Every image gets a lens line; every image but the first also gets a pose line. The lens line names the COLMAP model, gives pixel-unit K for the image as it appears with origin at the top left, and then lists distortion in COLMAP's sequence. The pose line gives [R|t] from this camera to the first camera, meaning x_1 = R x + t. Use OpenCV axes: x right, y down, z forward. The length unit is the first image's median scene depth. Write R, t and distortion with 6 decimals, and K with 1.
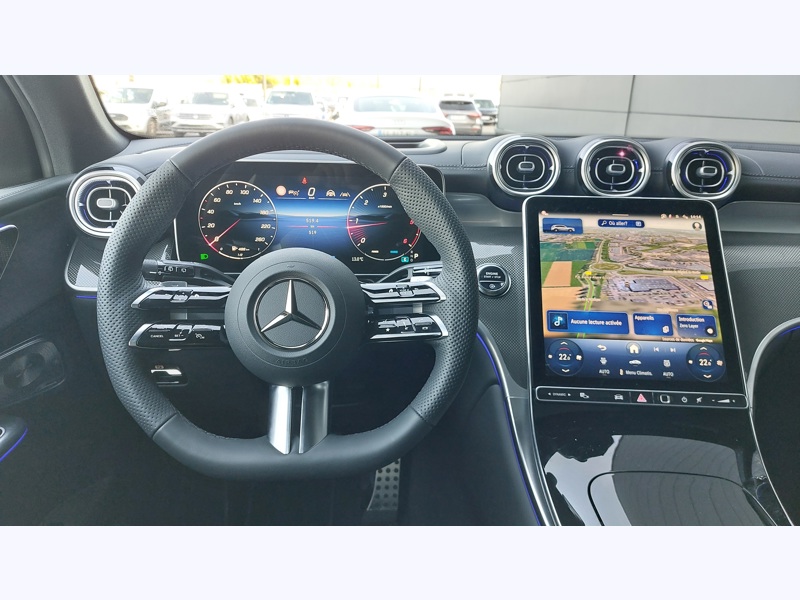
lens RADIAL K [[575.2, 0, 400.0], [0, 575.2, 300.0], [0, 0, 1]] dist [0.099967, -0.103004]
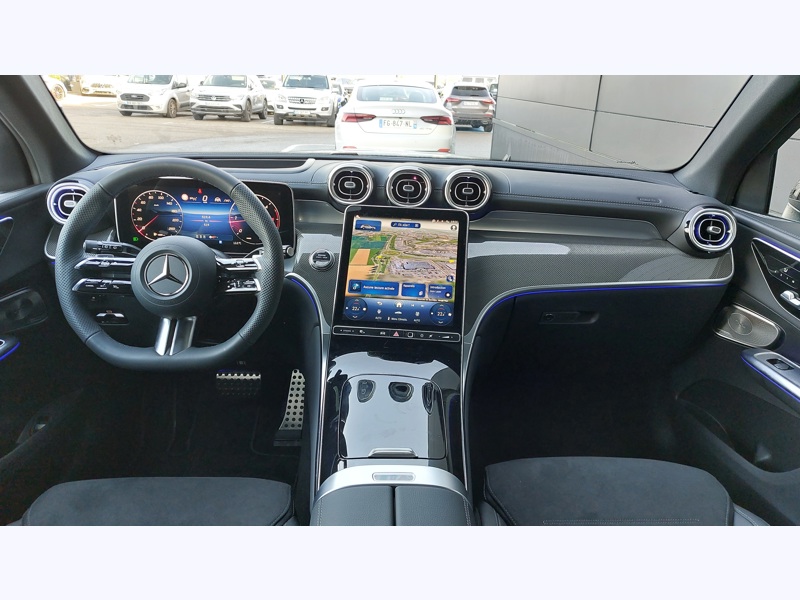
lens RADIAL K [[575.2, 0, 400.0], [0, 575.2, 300.0], [0, 0, 1]] dist [0.099967, -0.103004]
pose [[0.999151, 0.026709, -0.031383, 0.418762], [-0.025807, 0.999252, 0.028811, 0.023469], [0.032129, -0.027976, 0.999092, -0.528394]]
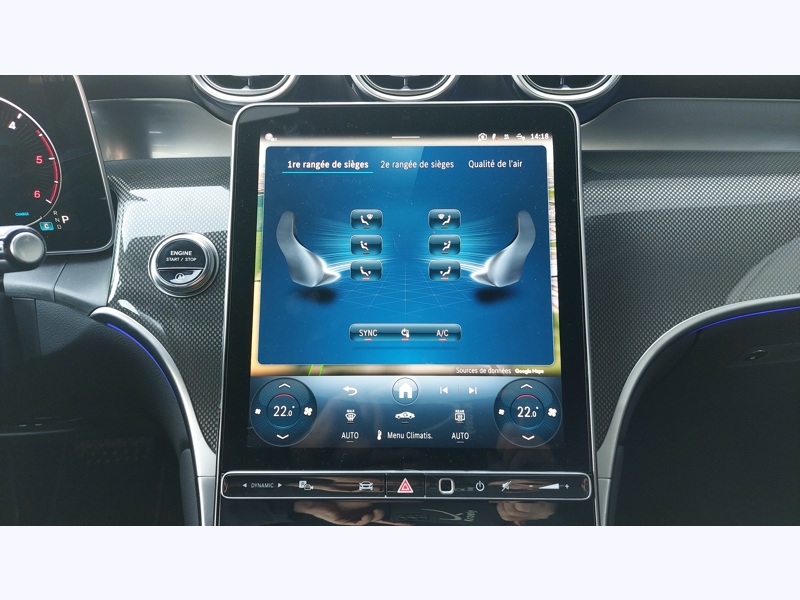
lens RADIAL K [[575.2, 0, 400.0], [0, 575.2, 300.0], [0, 0, 1]] dist [0.099967, -0.103004]
pose [[0.999249, -0.038503, -0.004423, 0.371515], [0.038634, 0.980505, 0.192657, -0.101670], [-0.003081, -0.192683, 0.981256, 0.435569]]
